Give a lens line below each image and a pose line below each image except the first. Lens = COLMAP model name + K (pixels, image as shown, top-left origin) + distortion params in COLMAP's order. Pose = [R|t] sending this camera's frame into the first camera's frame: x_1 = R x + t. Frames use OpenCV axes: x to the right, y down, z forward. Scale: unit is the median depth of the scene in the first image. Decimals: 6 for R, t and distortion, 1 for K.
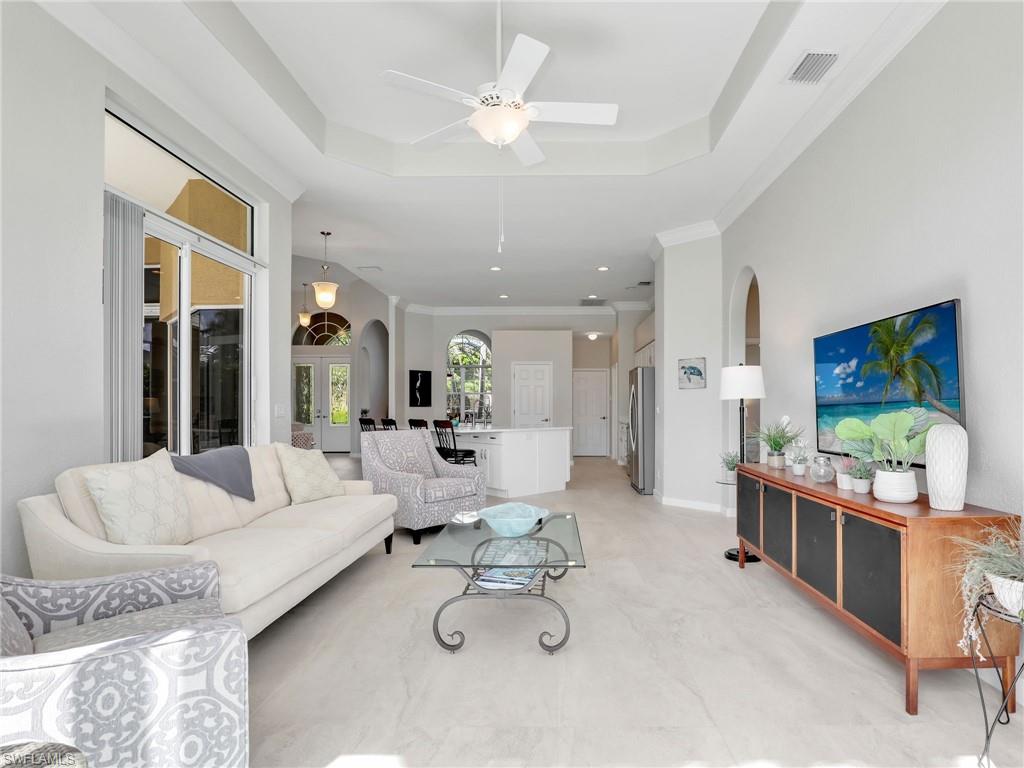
lens RADIAL K [[522.3, 0, 515.0], [0, 522.3, 389.6], [0, 0, 1]] dist [-0.015921, 0.000461]
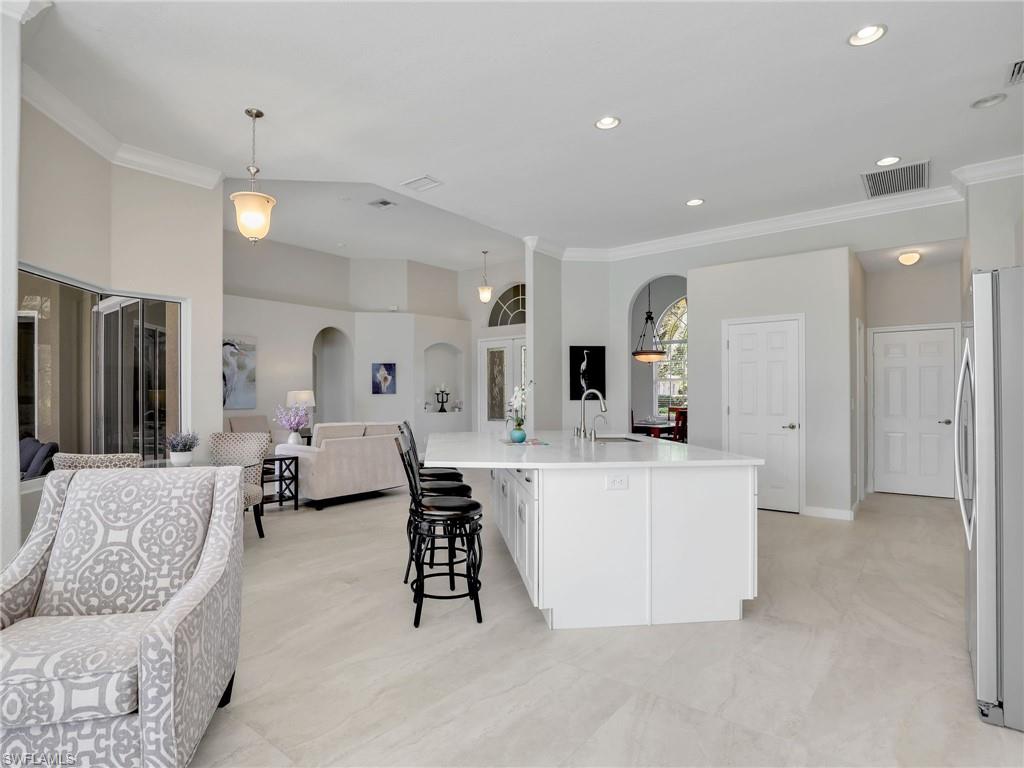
lens RADIAL K [[522.3, 0, 515.0], [0, 522.3, 389.6], [0, 0, 1]] dist [-0.015921, 0.000461]
pose [[0.824448, -0.010851, -0.565834, 0.122393], [0.024064, 0.999584, 0.015893, 0.006459], [0.565426, -0.026719, 0.824366, 0.401598]]
